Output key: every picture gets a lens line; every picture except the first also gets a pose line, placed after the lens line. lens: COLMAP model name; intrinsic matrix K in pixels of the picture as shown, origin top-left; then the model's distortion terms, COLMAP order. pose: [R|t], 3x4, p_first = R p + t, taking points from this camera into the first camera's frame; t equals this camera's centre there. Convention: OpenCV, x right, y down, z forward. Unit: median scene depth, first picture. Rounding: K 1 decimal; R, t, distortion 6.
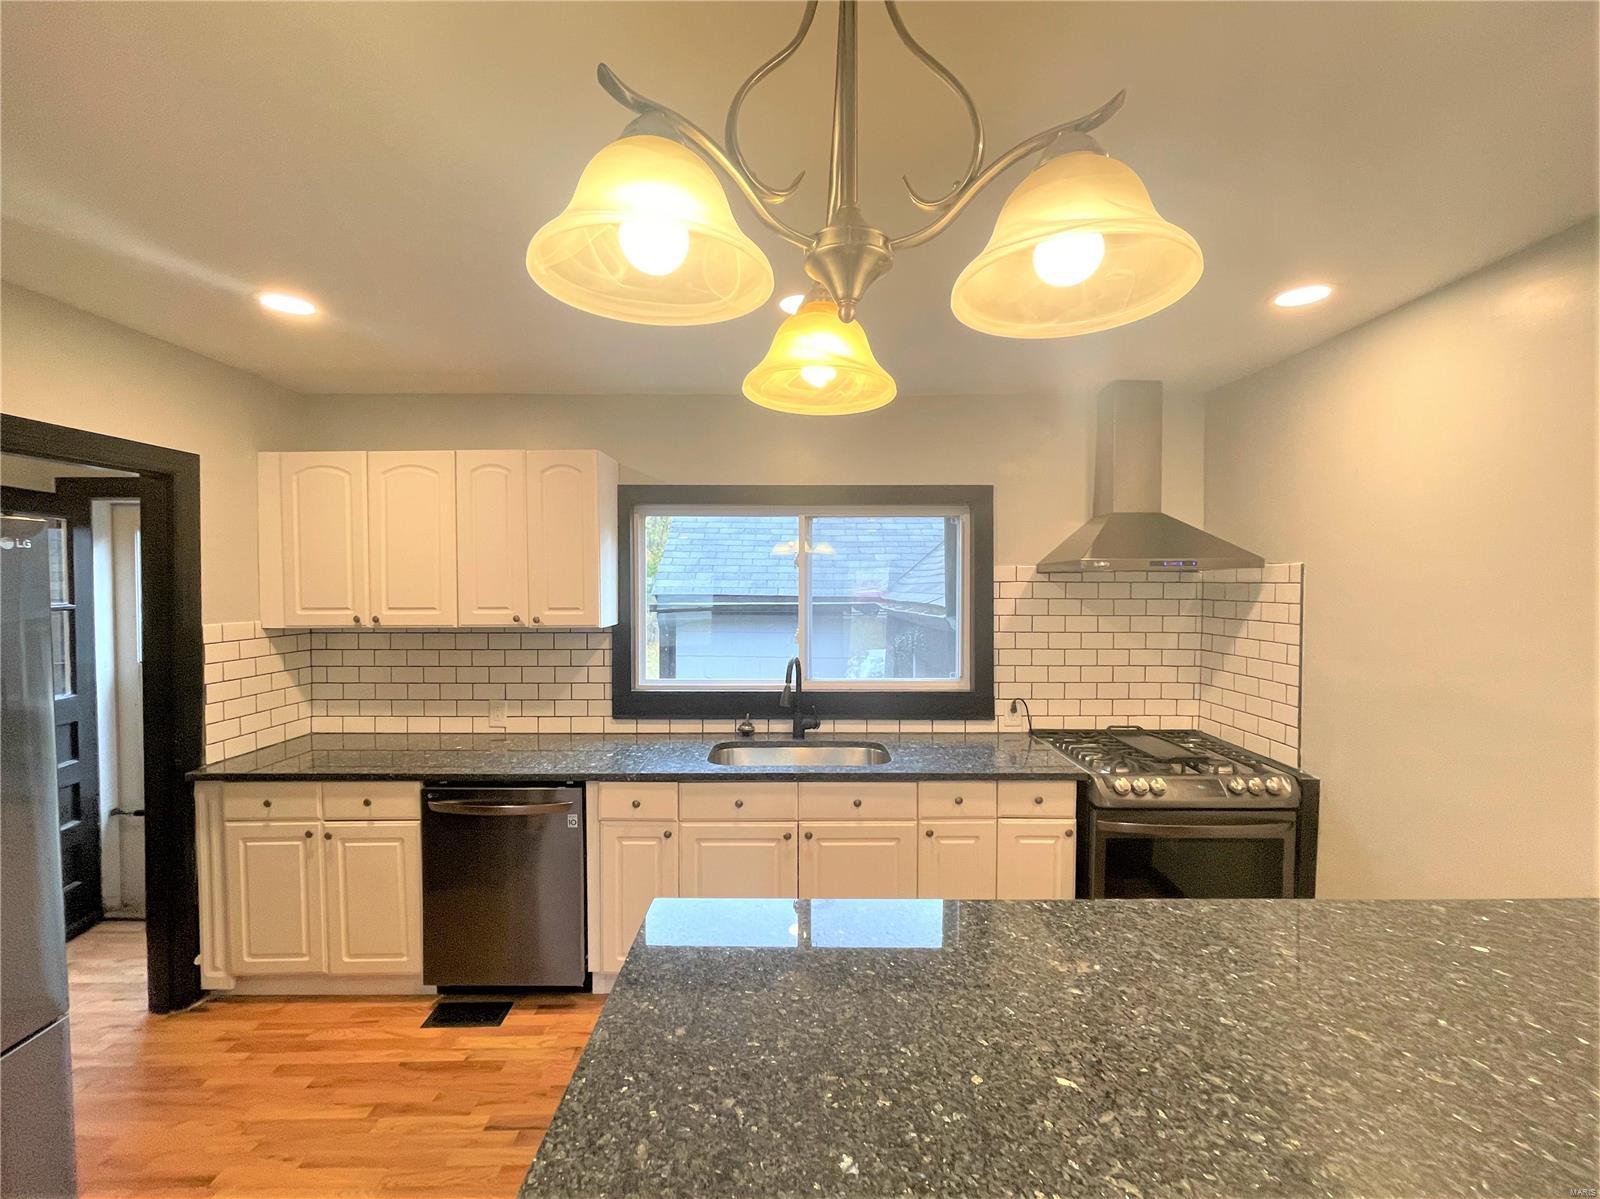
lens RADIAL K [[654.4, 0, 800.0], [0, 654.4, 599.5], [0, 0, 1]] dist [-0.010438, -0.000072]
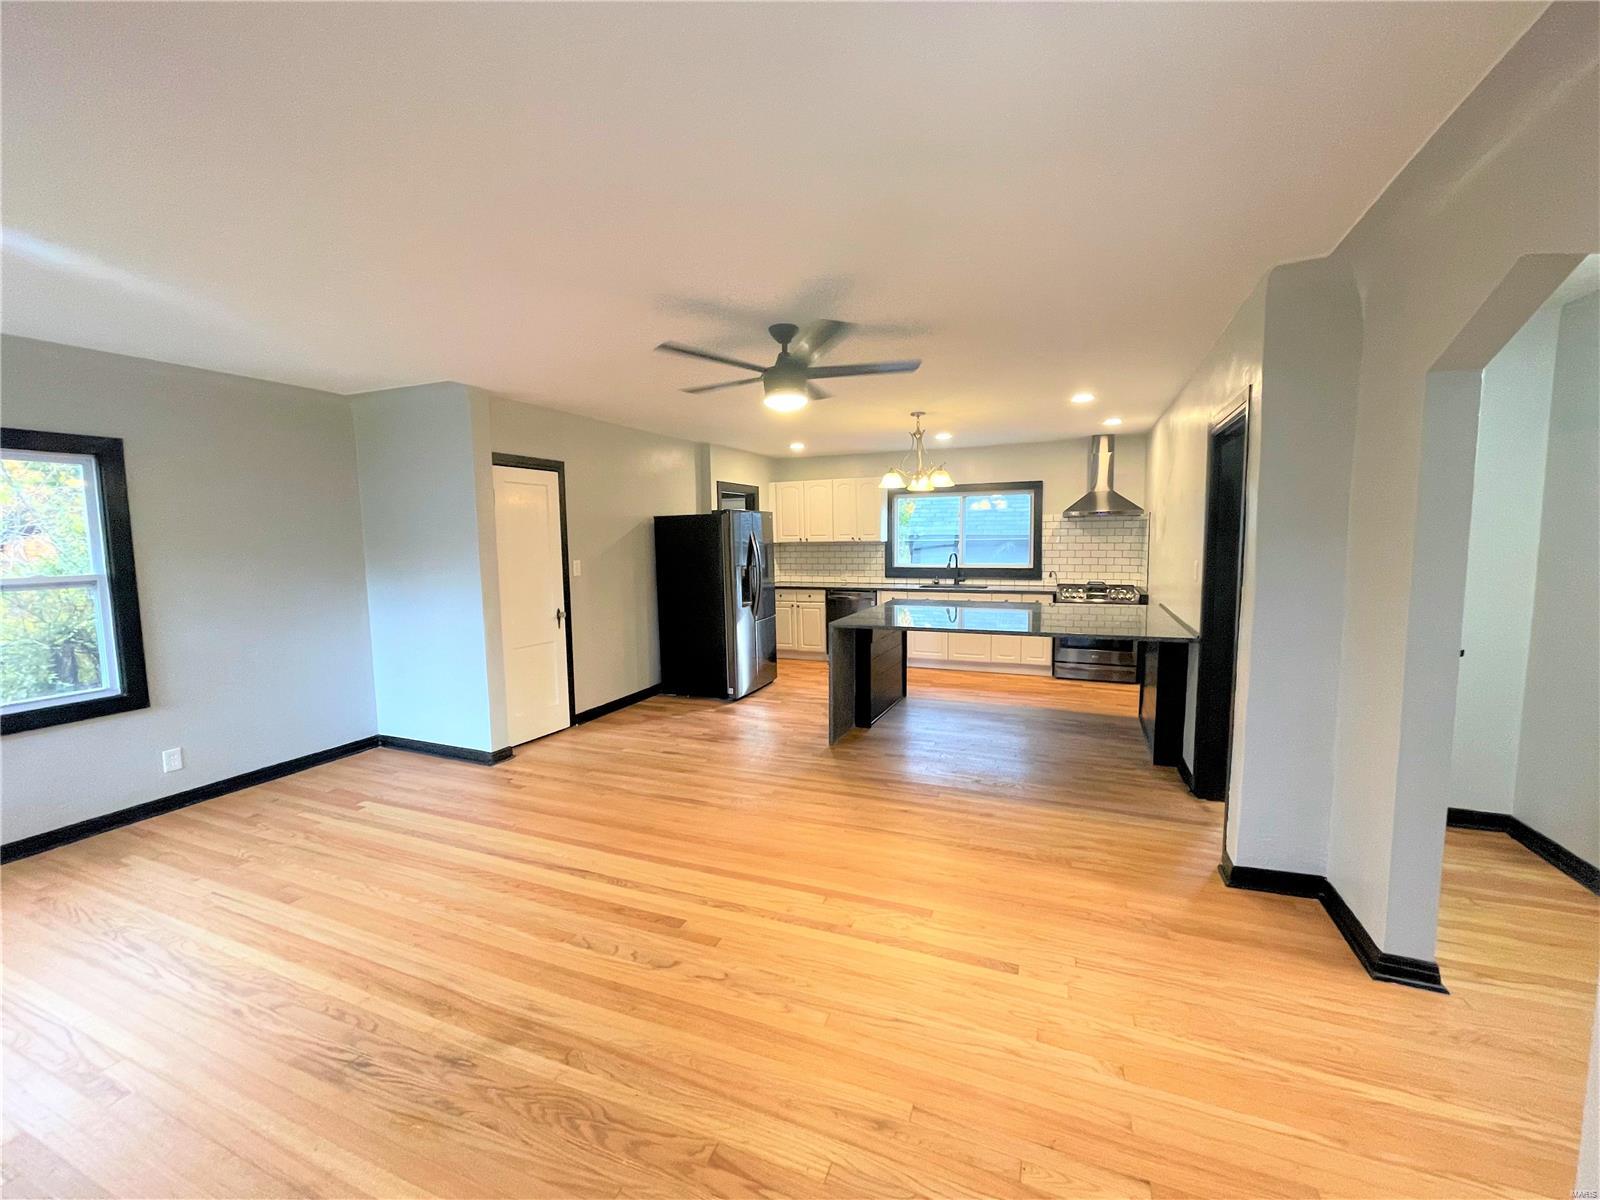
lens RADIAL K [[646.9, 0, 793.0], [0, 646.9, 597.8], [0, 0, 1]] dist [-0.001502, -0.000135]
pose [[0.913434, 0.024977, -0.406219, 0.431402], [0.005083, 0.997337, 0.072752, 0.072534], [0.406955, -0.068519, 0.910875, -1.519805]]
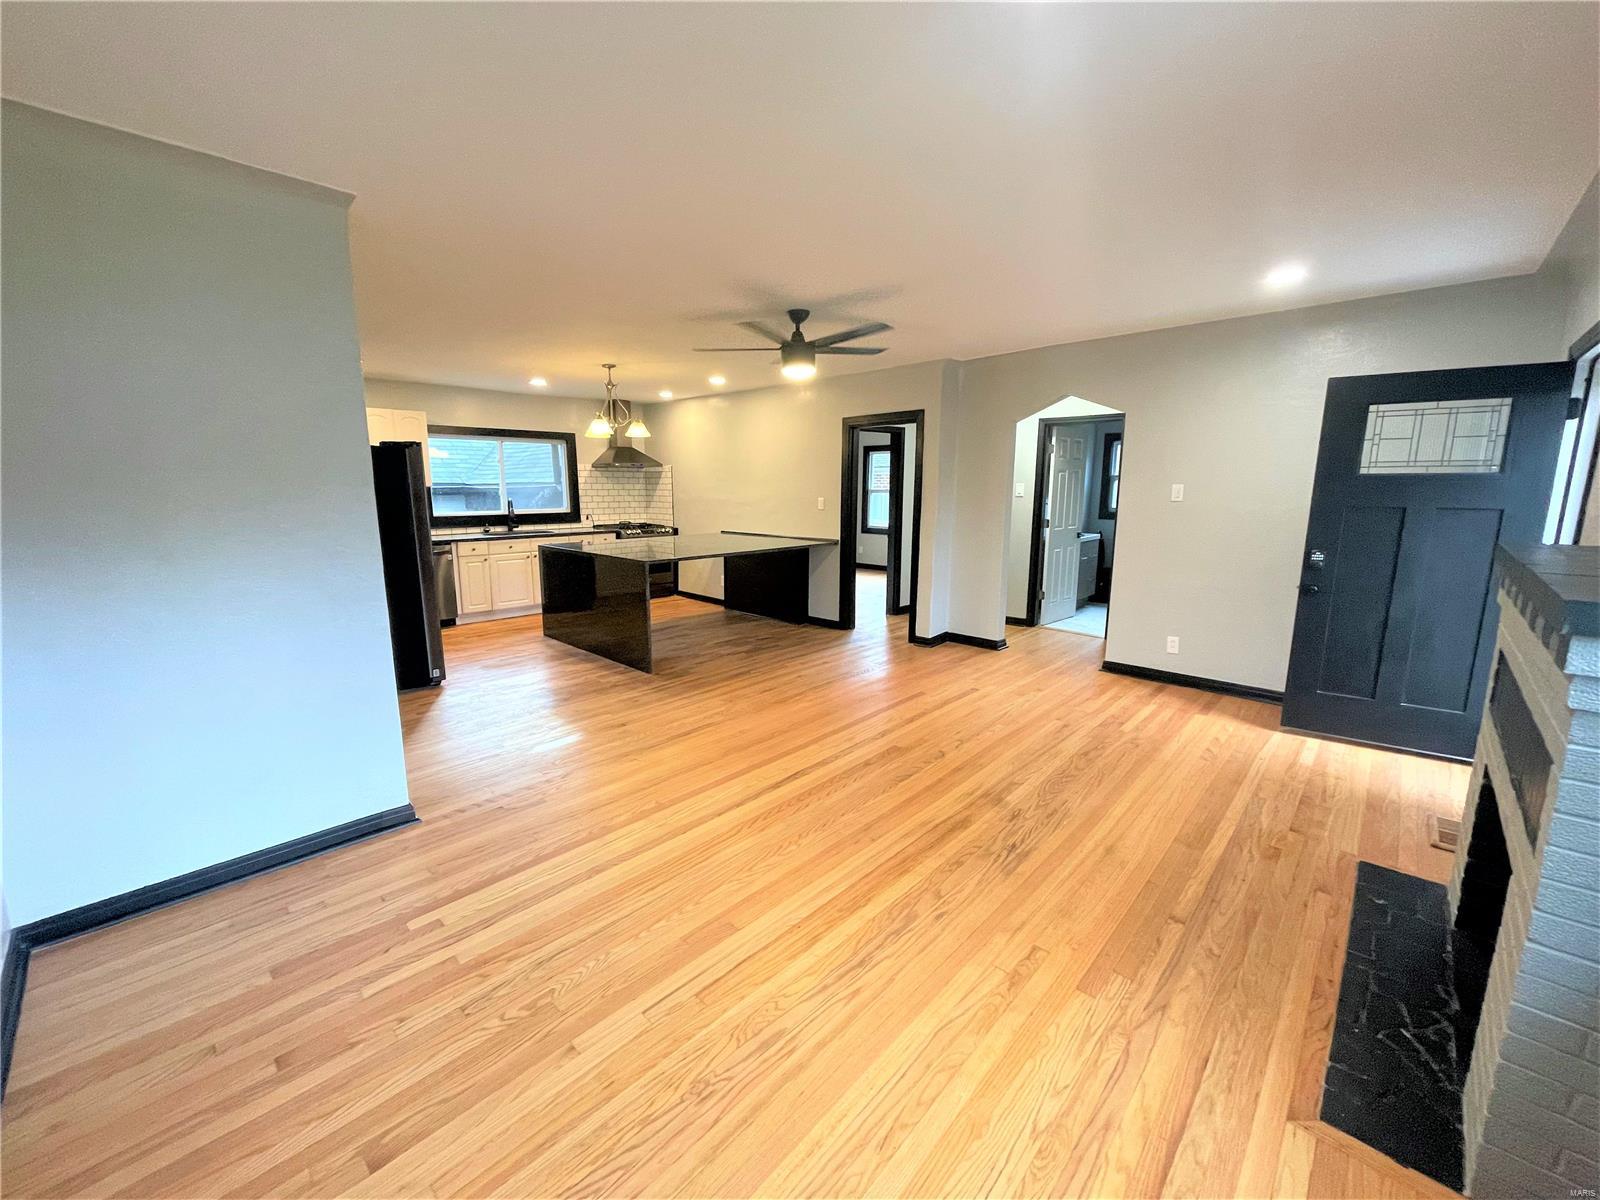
lens RADIAL K [[646.9, 0, 793.0], [0, 646.9, 597.8], [0, 0, 1]] dist [-0.001502, -0.000135]
pose [[0.705814, -0.122852, 0.697663, -0.990453], [0.015467, 0.987285, 0.158204, 0.081869], [-0.708228, -0.100871, 0.698740, -1.524350]]
